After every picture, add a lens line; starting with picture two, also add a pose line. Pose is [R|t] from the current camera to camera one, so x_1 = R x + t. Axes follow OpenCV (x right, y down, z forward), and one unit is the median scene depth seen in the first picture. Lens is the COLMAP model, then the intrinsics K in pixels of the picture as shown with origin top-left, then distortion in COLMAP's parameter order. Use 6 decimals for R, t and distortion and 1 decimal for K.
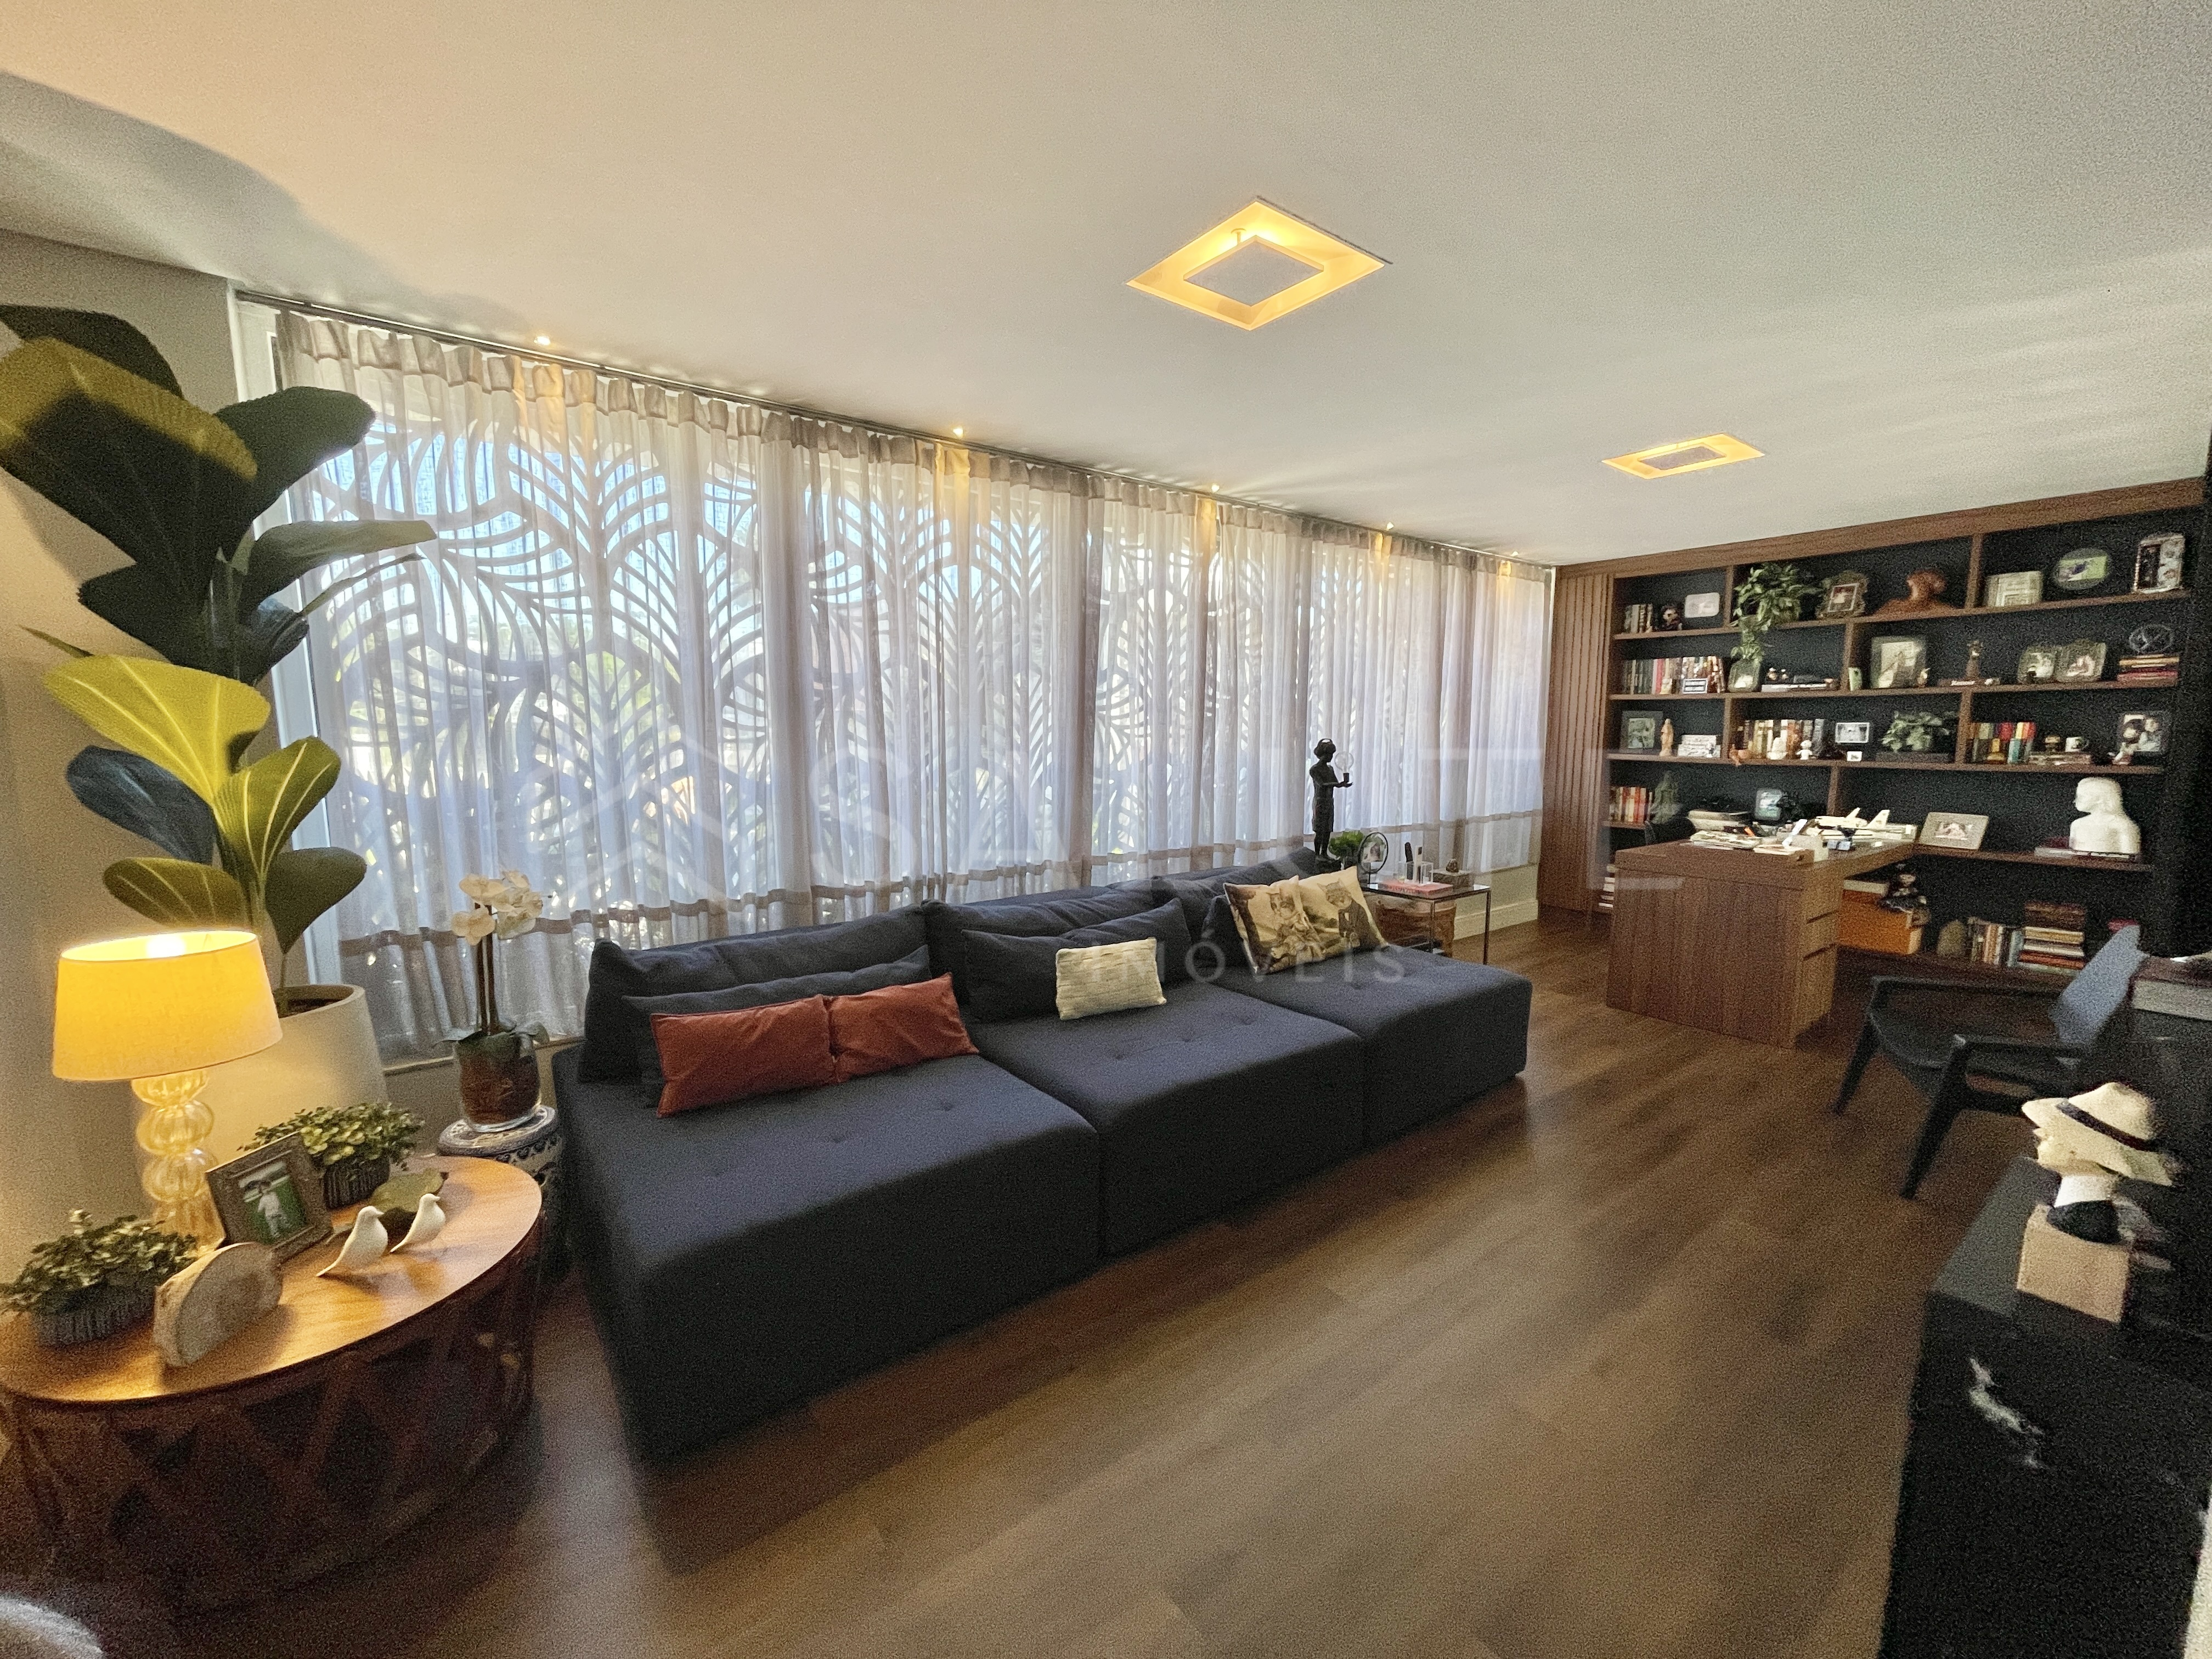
lens RADIAL K [[893.4, 0, 1101.5], [0, 893.4, 835.5], [0, 0, 1]] dist [0.001396, 0.000073]
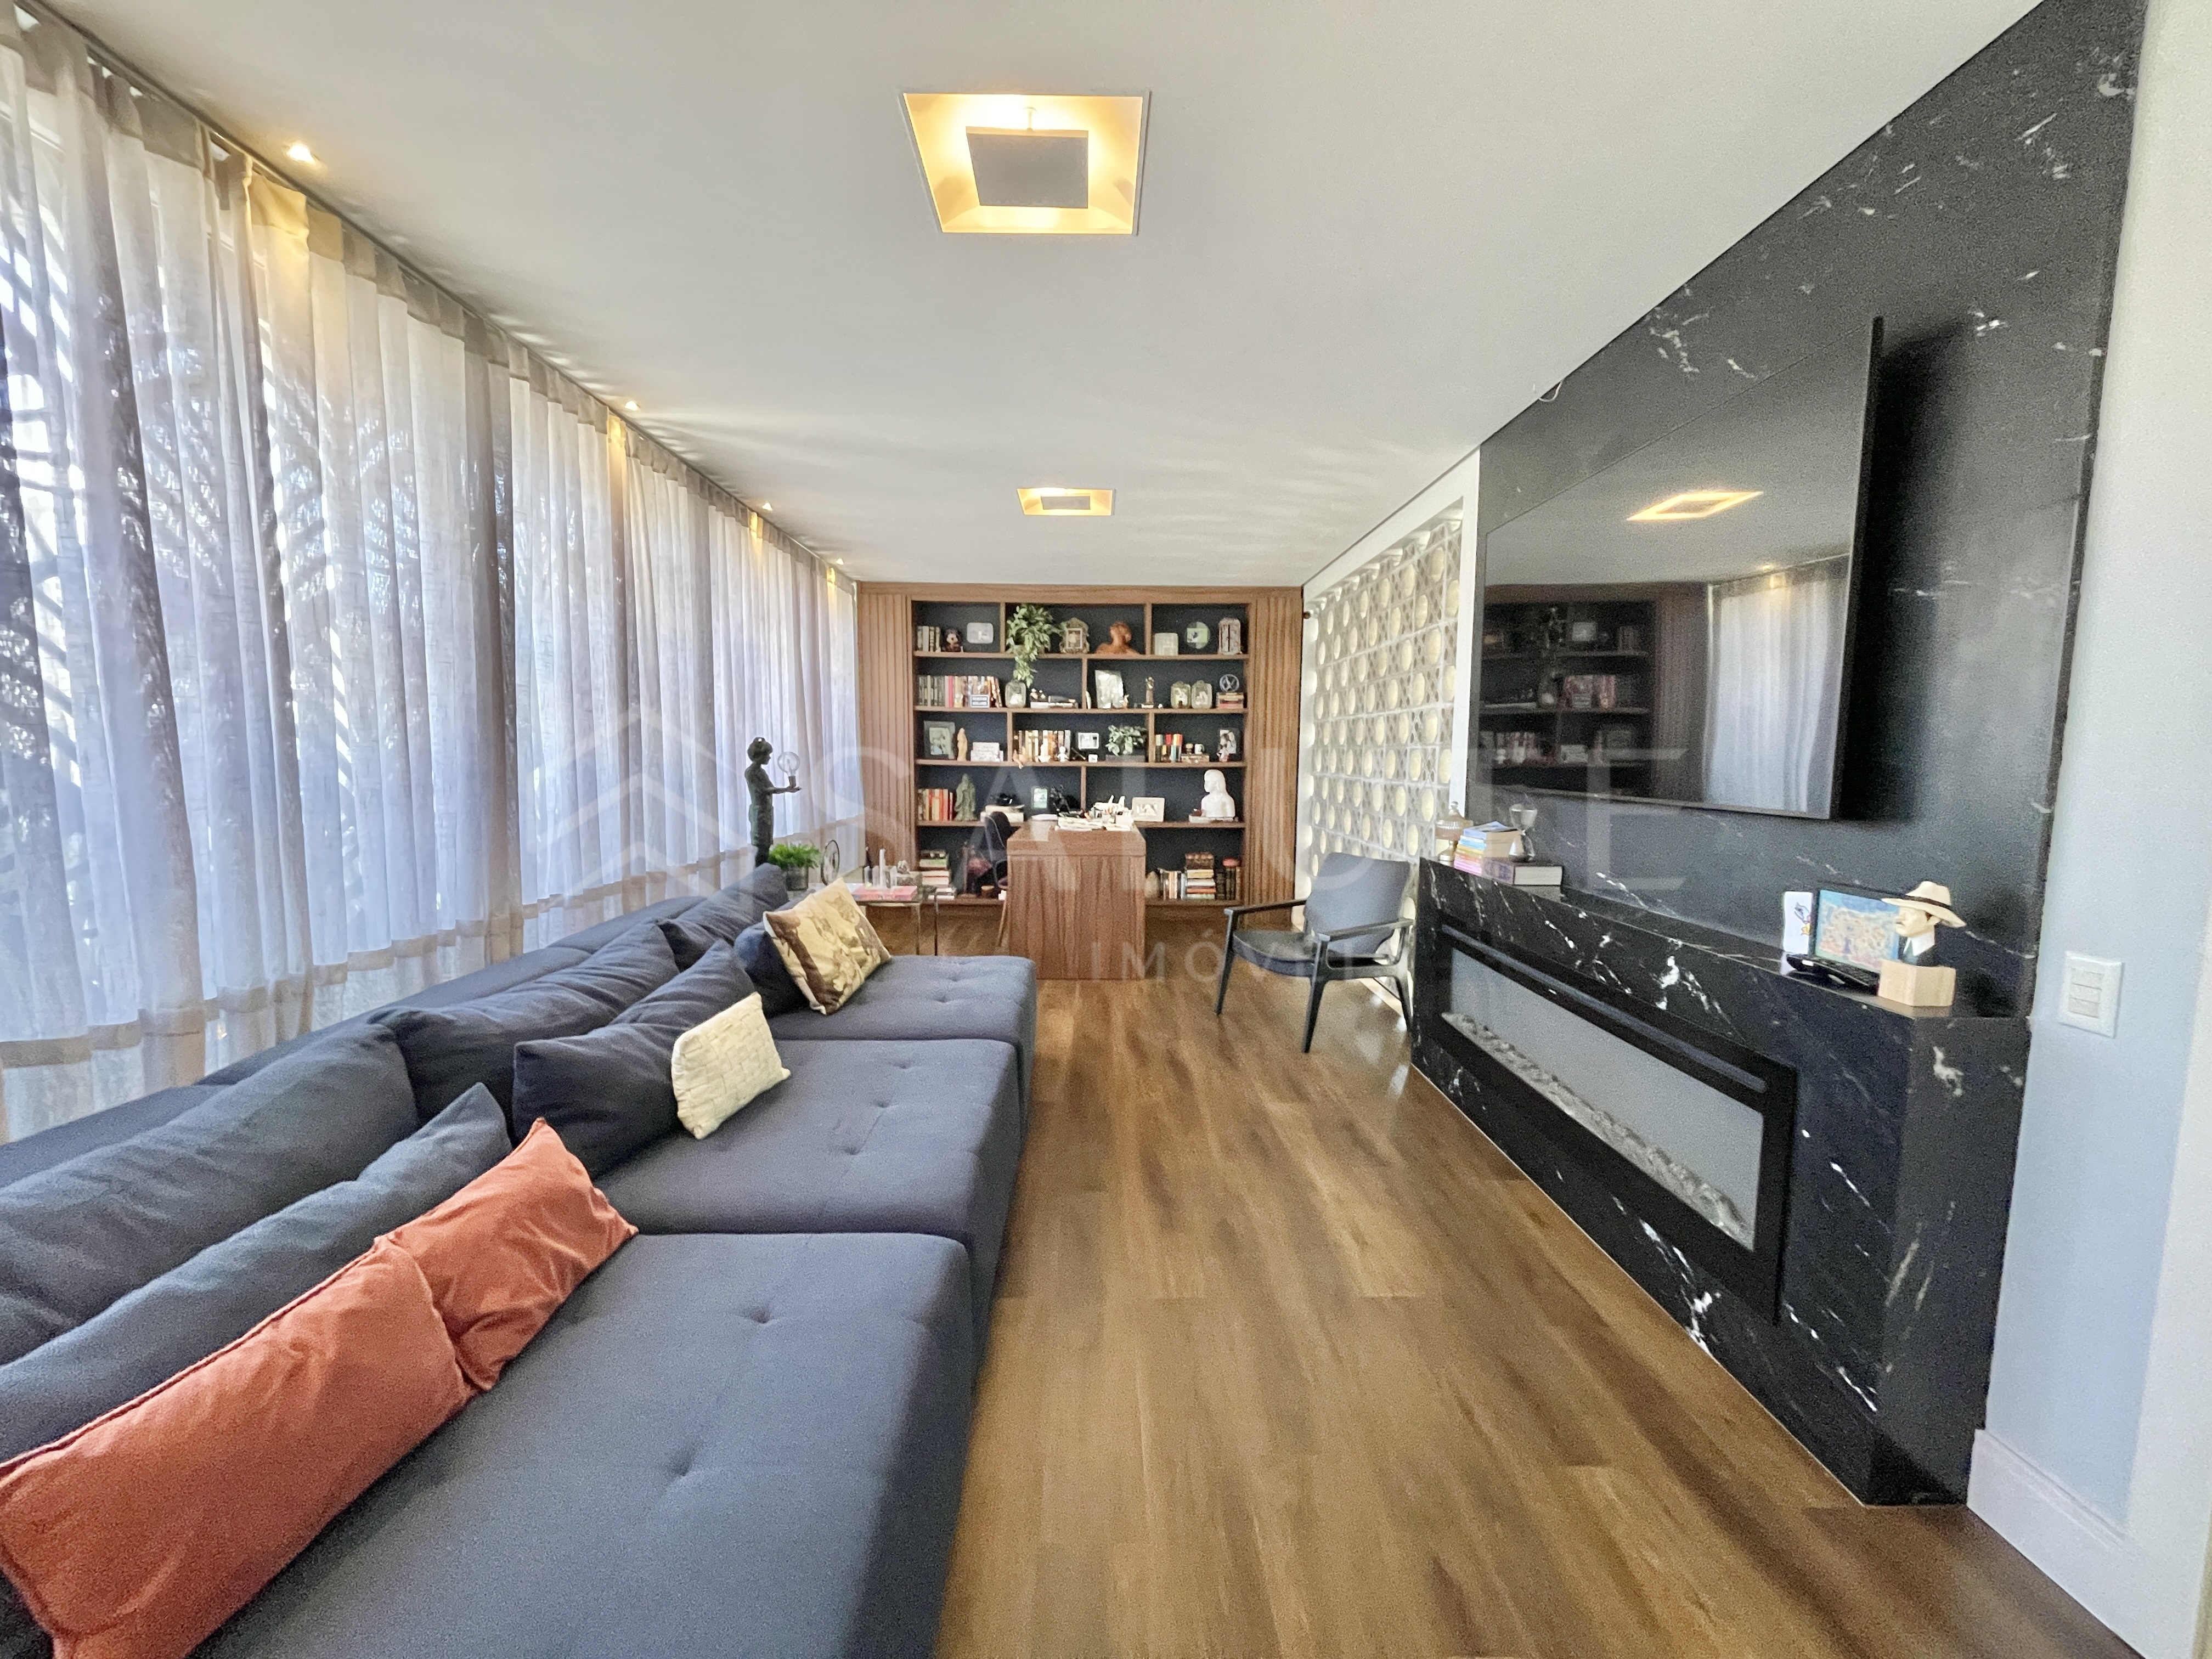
lens RADIAL K [[893.4, 0, 1105.4], [0, 893.4, 837.3], [0, 0, 1]] dist [0.001396, 0.000073]
pose [[0.589051, -0.074538, 0.804651, -0.243426], [0.090226, 0.995577, 0.026173, -0.005118], [-0.803043, 0.057183, 0.593171, 0.216996]]
